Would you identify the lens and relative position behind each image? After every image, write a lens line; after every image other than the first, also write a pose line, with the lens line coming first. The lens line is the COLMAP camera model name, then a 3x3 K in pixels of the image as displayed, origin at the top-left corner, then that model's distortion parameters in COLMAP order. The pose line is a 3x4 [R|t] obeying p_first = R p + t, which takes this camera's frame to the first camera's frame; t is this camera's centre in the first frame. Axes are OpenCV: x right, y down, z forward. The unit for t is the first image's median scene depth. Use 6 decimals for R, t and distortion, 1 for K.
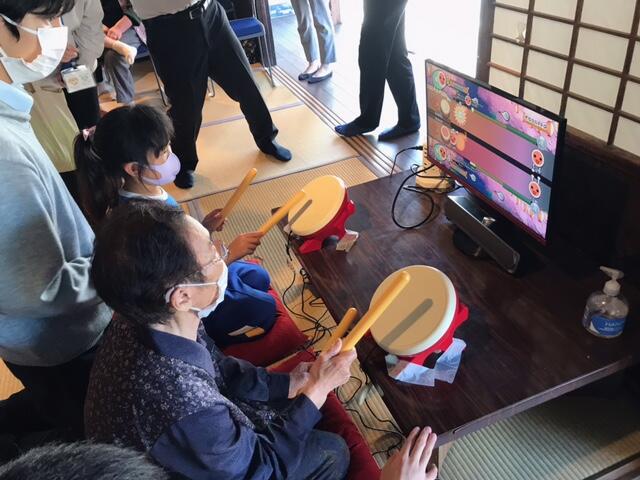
lens RADIAL K [[532.6, 0, 320.0], [0, 532.6, 240.0], [0, 0, 1]] dist [-0.007706, -0.006005]
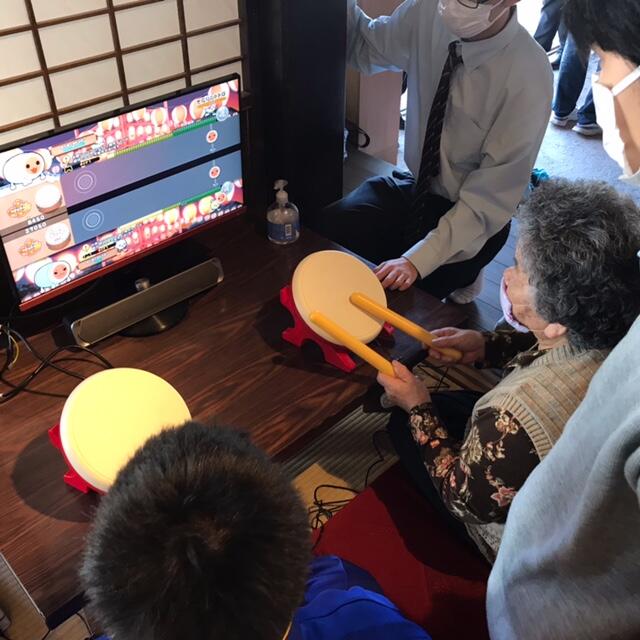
lens RADIAL K [[737.0, 0, 320.0], [0, 737.0, 320.0], [0, 0, 1]] dist [0.019052, 0.035215]
pose [[-0.379703, -0.510877, 0.771252, -0.782038], [0.540269, 0.554289, 0.633146, -0.653738], [-0.750956, 0.657091, 0.065546, 0.913584]]
